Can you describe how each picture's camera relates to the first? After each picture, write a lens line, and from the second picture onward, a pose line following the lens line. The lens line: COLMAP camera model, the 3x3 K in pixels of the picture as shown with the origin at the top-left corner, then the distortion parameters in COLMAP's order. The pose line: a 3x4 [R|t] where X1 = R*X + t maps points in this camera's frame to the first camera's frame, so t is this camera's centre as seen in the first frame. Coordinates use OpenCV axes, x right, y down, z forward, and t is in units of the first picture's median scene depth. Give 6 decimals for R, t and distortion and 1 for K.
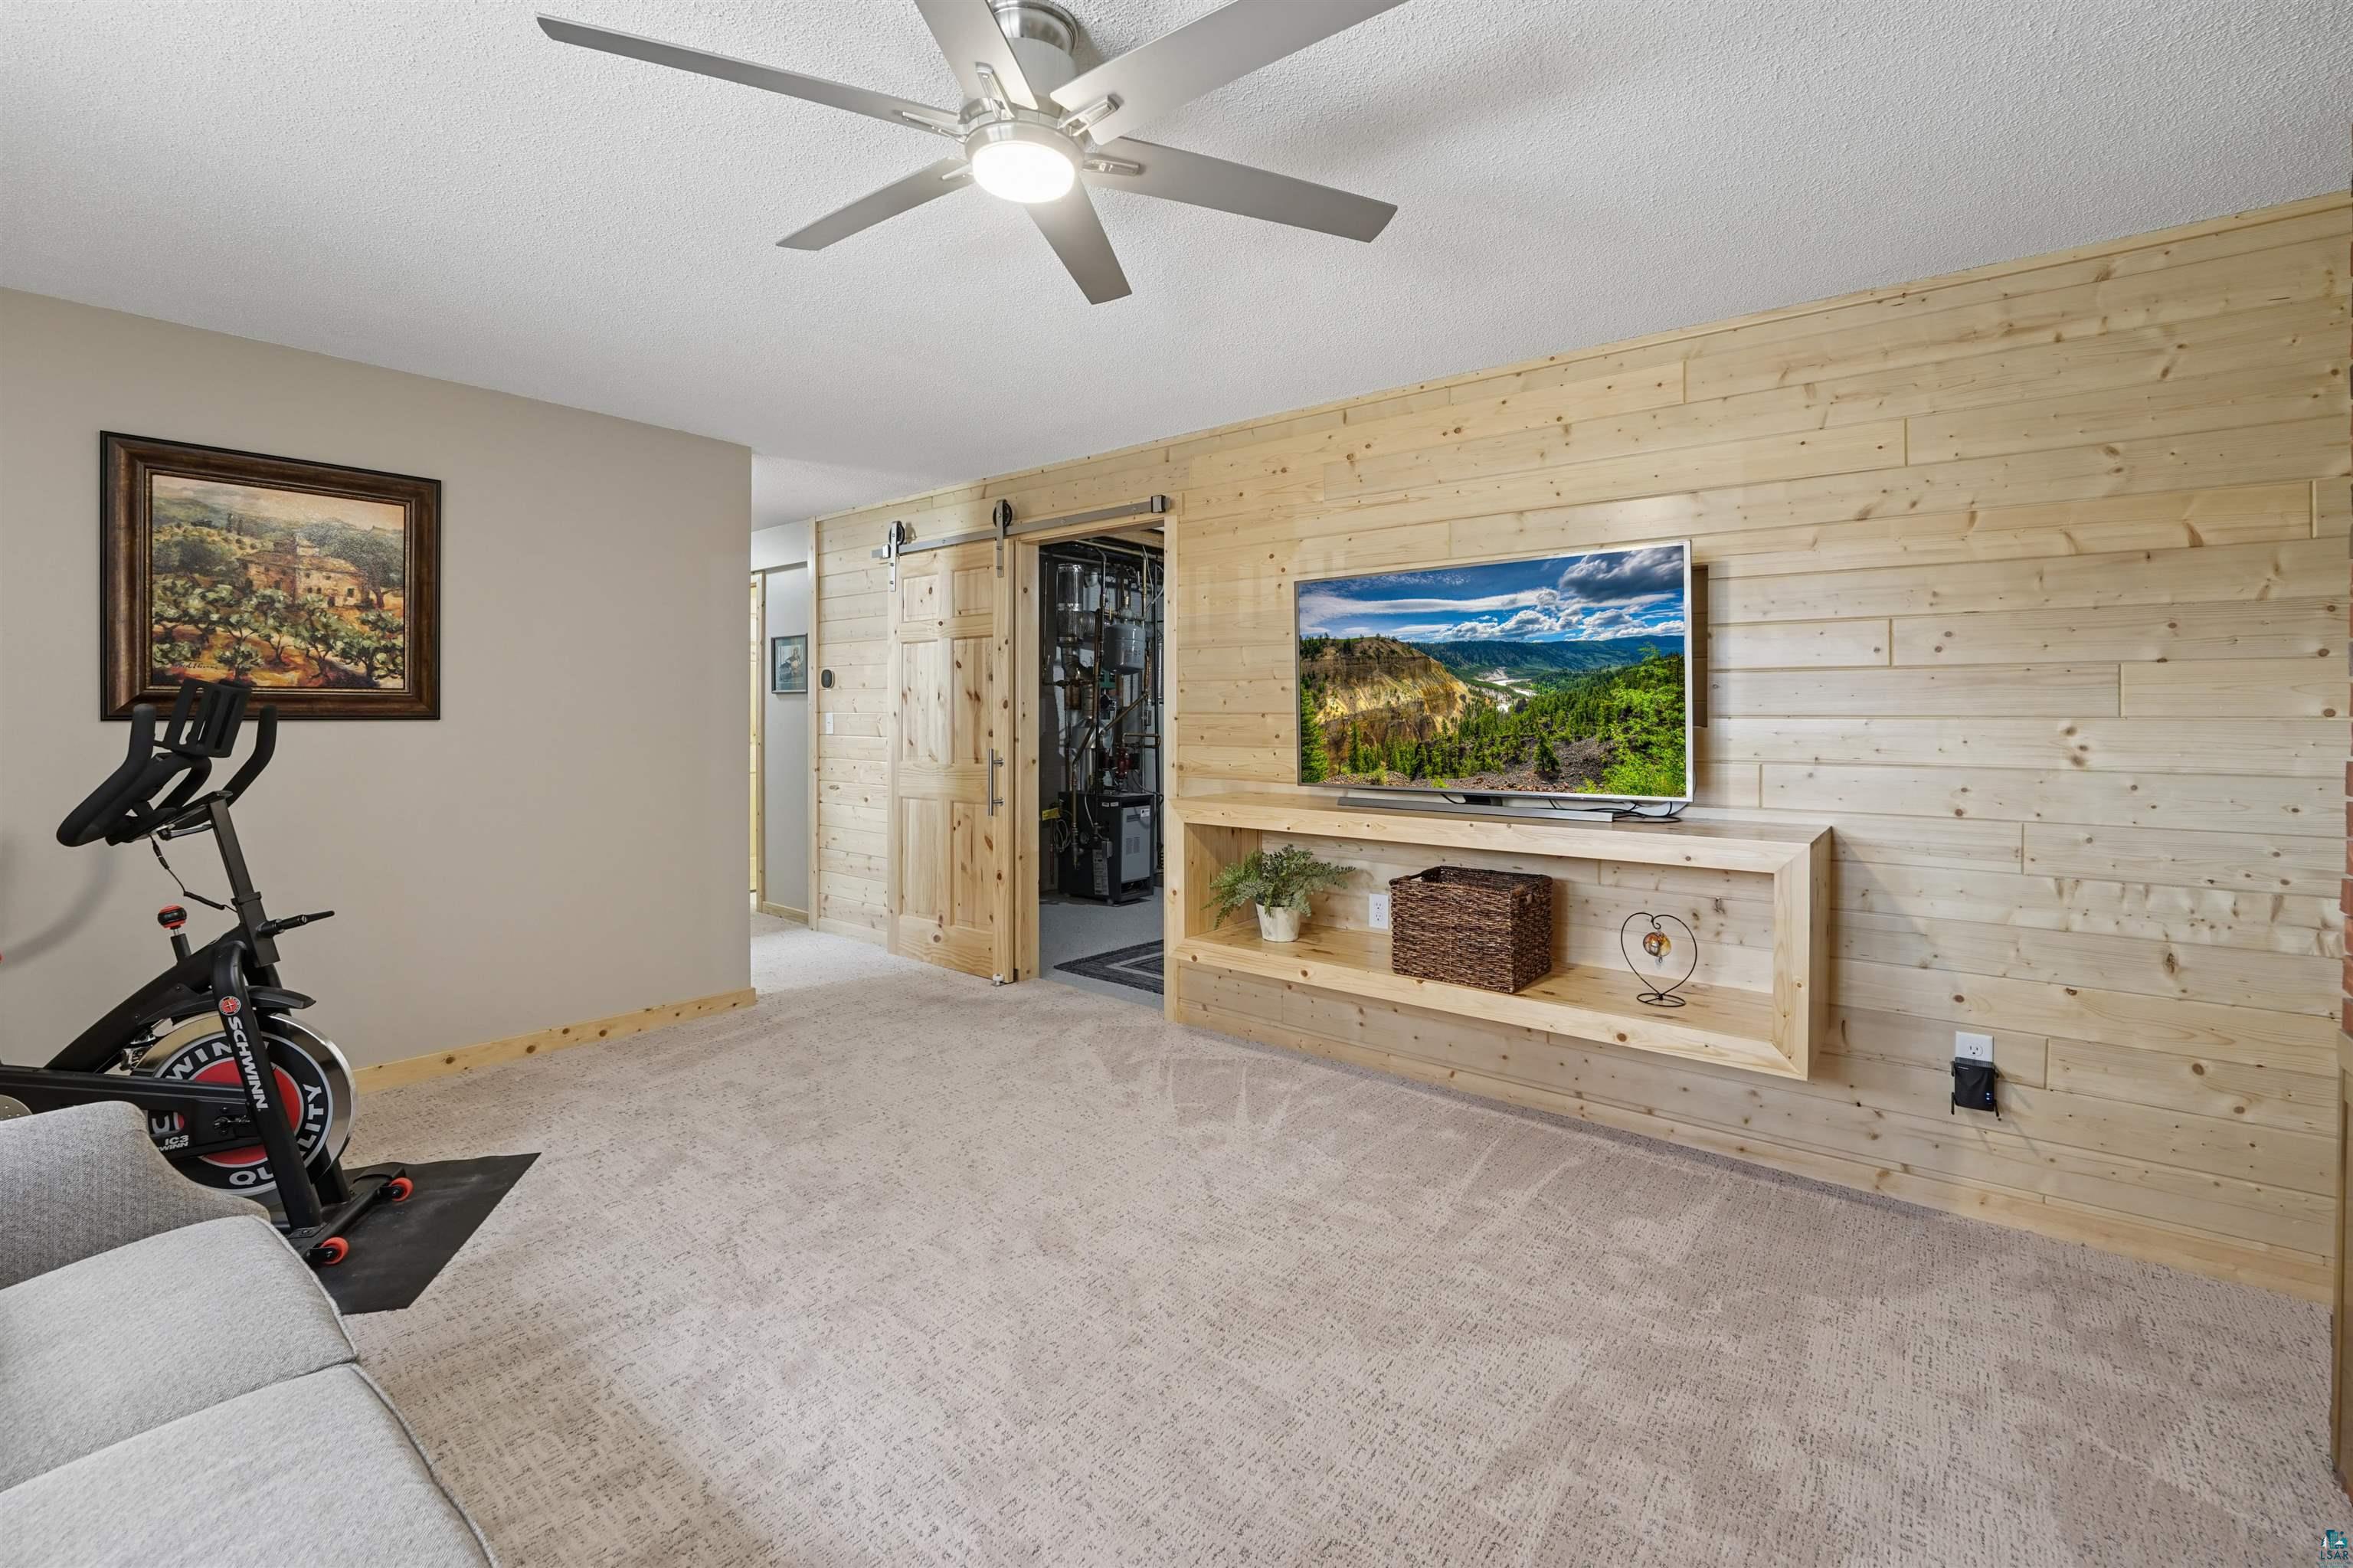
lens RADIAL K [[985.0, 0, 1216.3], [0, 985.0, 728.6], [0, 0, 1]] dist [-0.001556, -0.000028]
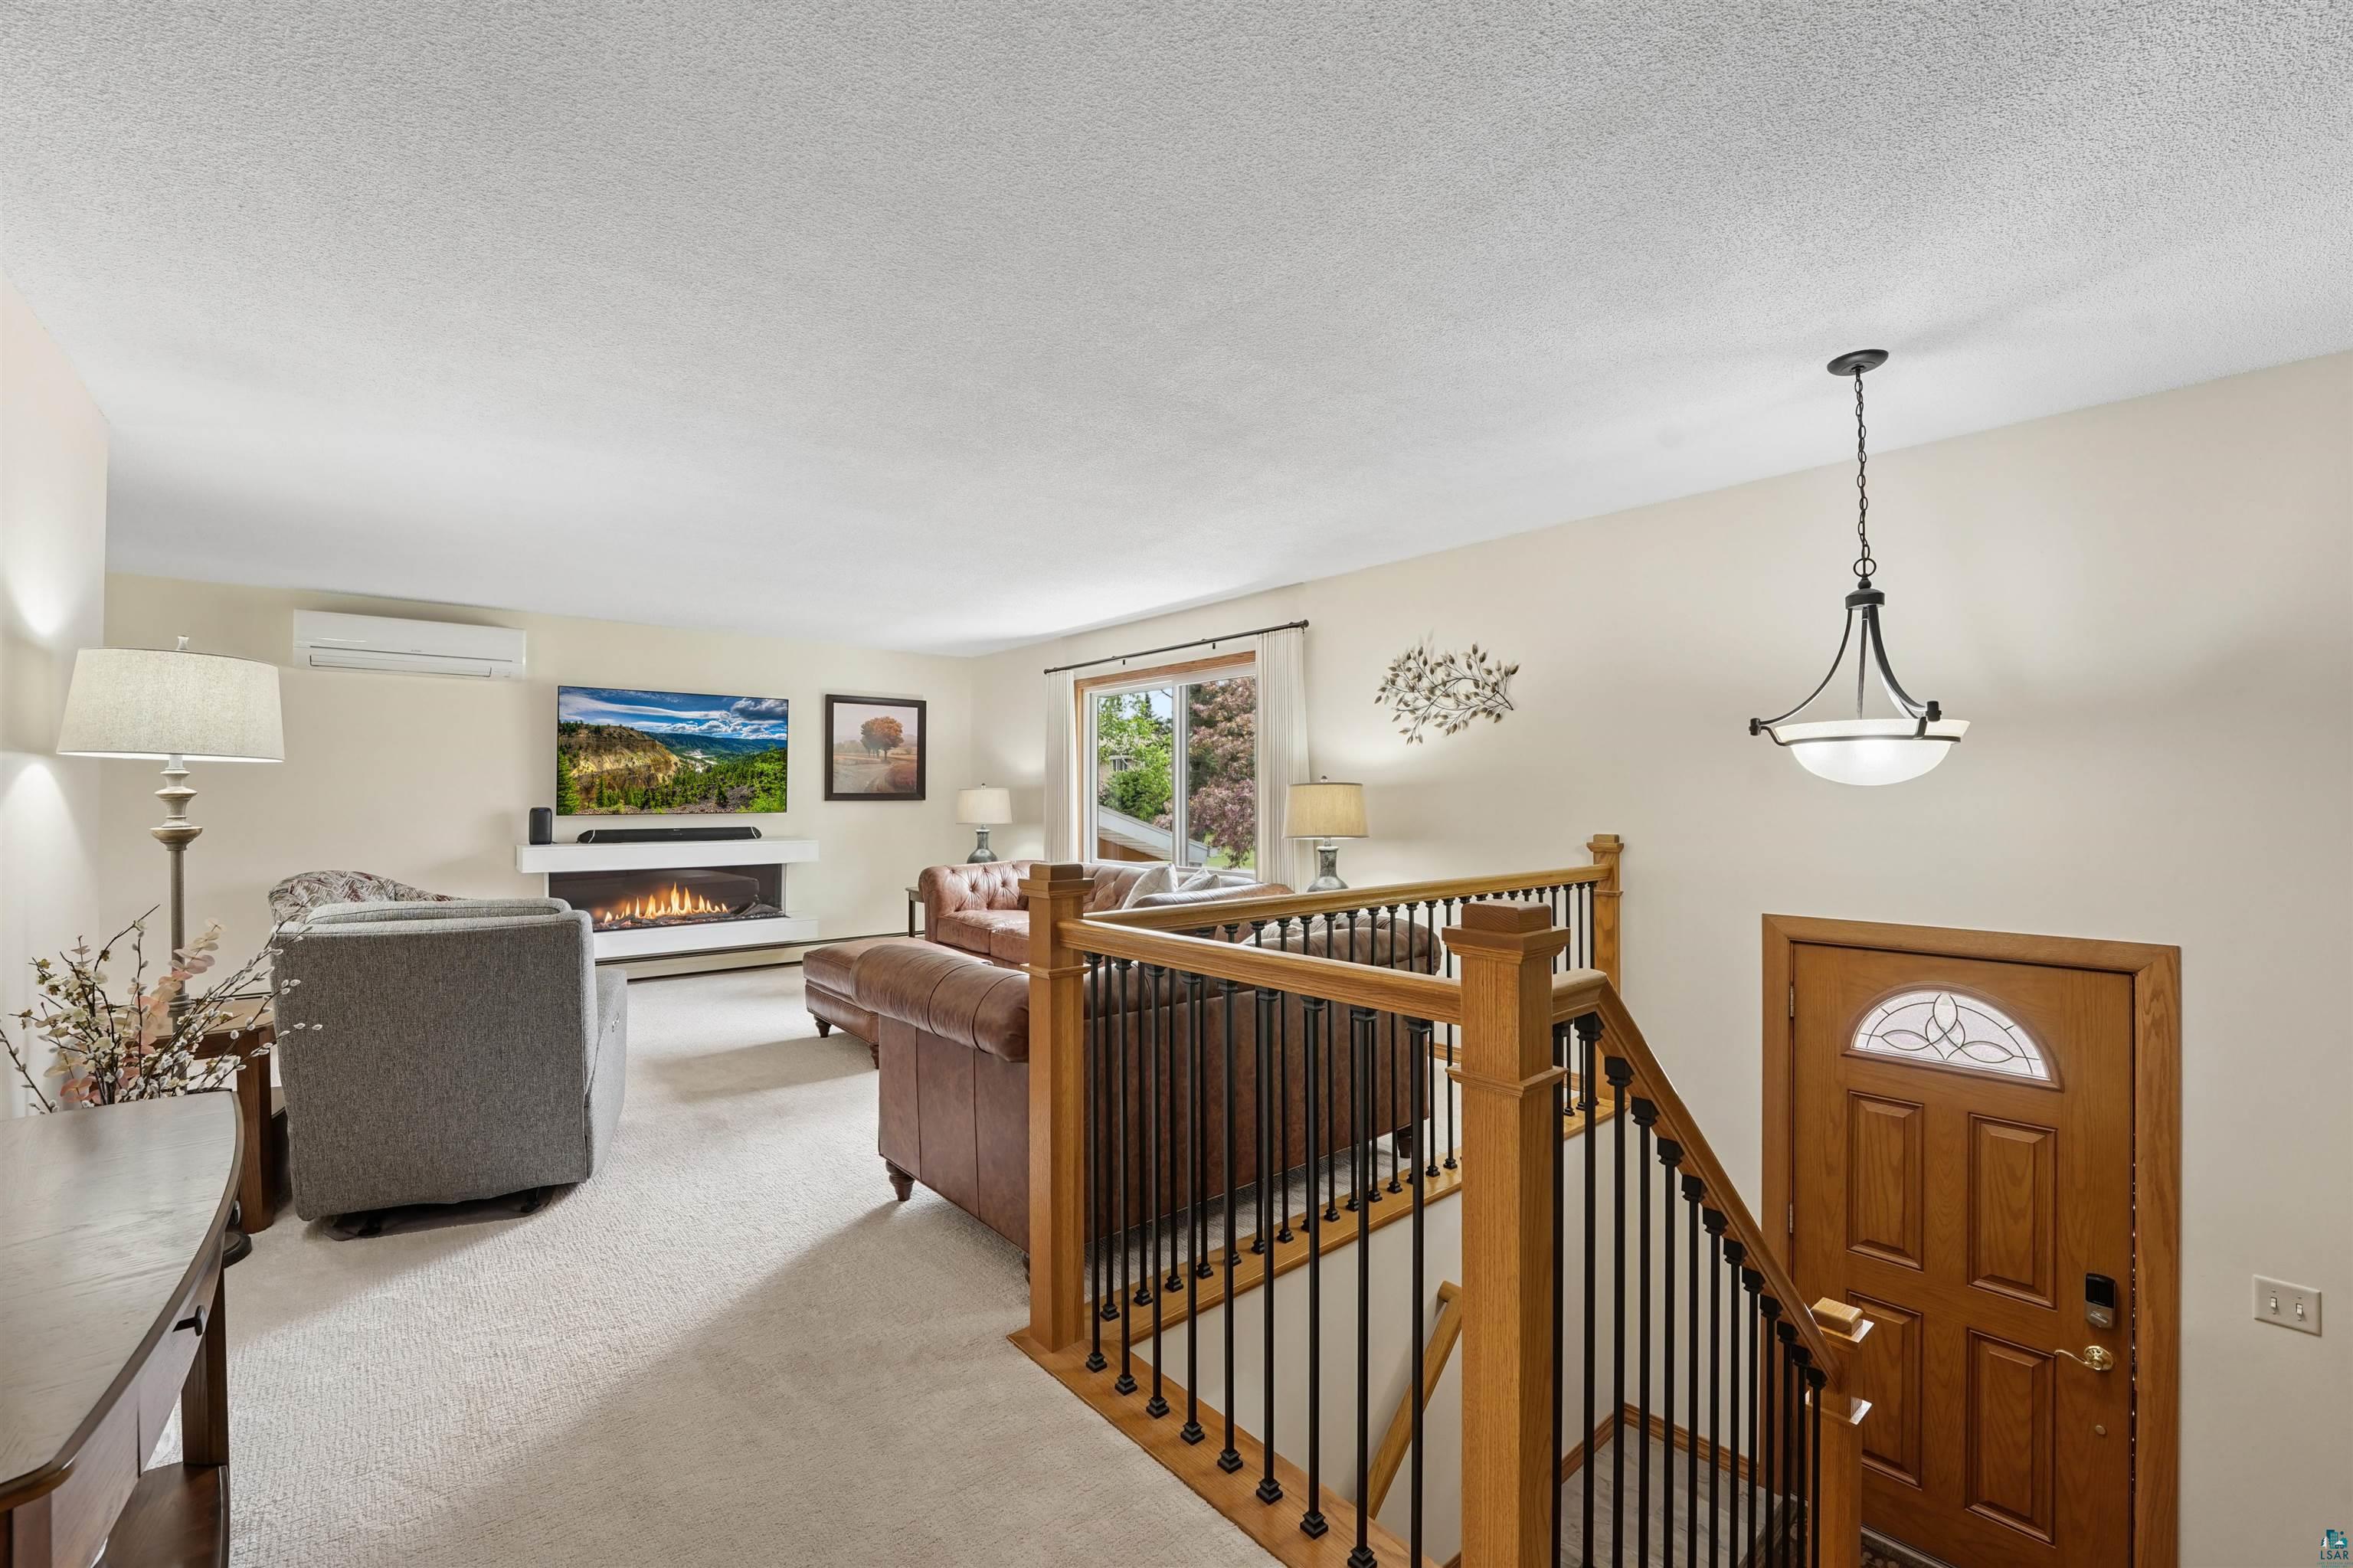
lens RADIAL K [[985.0, 0, 1183.0], [0, 985.0, 788.6], [0, 0, 1]] dist [-0.001556, -0.000028]
pose [[0.217137, -0.000771, 0.976141, -1.333029], [-0.004808, 0.999987, 0.001859, 0.006674], [-0.976129, -0.005097, 0.217131, -0.322700]]
